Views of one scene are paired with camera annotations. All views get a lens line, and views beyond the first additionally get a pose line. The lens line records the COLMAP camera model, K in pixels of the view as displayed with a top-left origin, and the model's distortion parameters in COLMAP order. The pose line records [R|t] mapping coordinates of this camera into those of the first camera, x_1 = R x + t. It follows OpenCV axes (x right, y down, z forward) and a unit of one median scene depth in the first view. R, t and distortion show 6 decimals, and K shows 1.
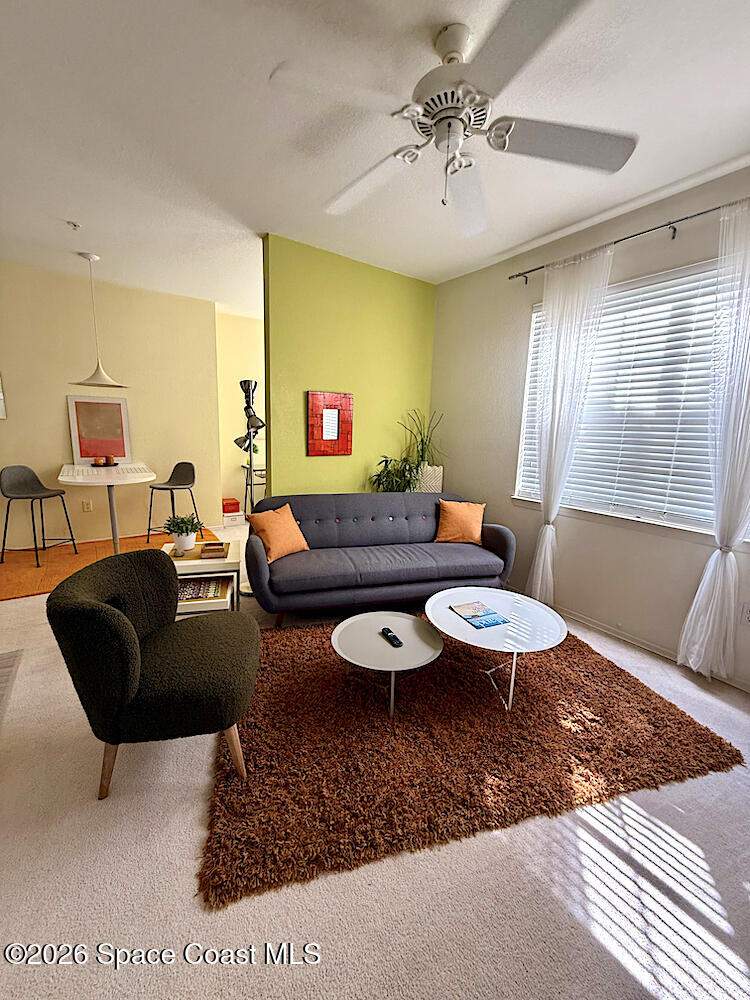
lens RADIAL K [[395.0, 0, 375.0], [0, 395.0, 500.0], [0, 0, 1]] dist [-0.001007, -0.000207]
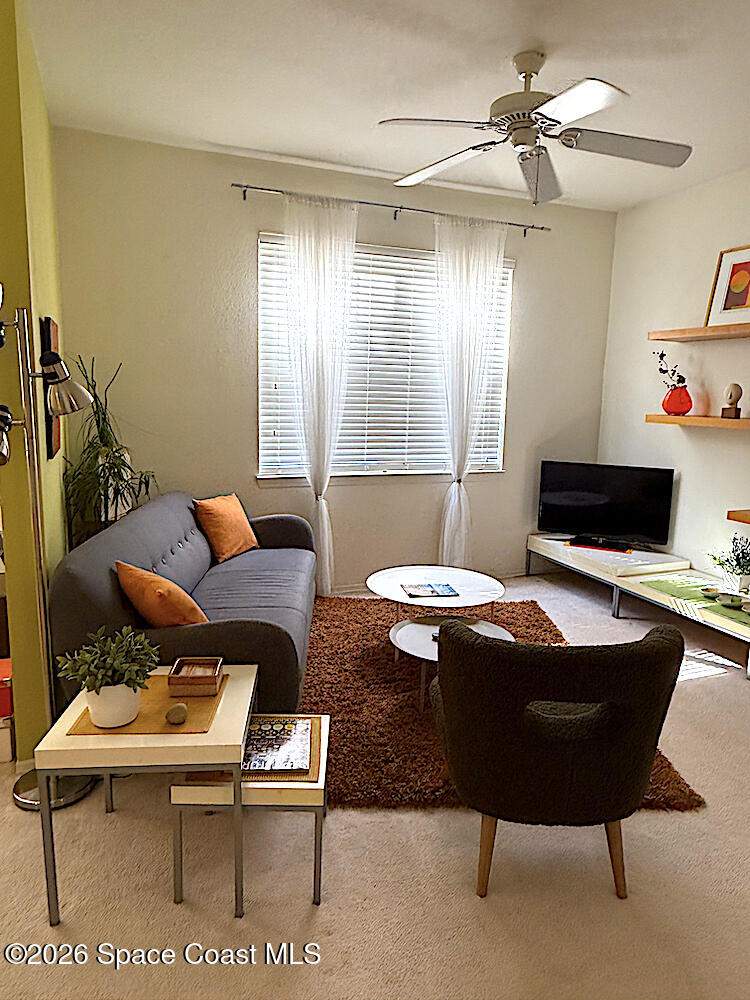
lens RADIAL K [[666.9, 0, 375.0], [0, 666.9, 500.0], [0, 0, 1]] dist [0.003012, 0.000362]
pose [[0.231844, -0.181630, 0.955646, -0.836891], [0.158667, 0.976318, 0.147065, -0.119076], [-0.959725, 0.117534, 0.255172, 0.457527]]
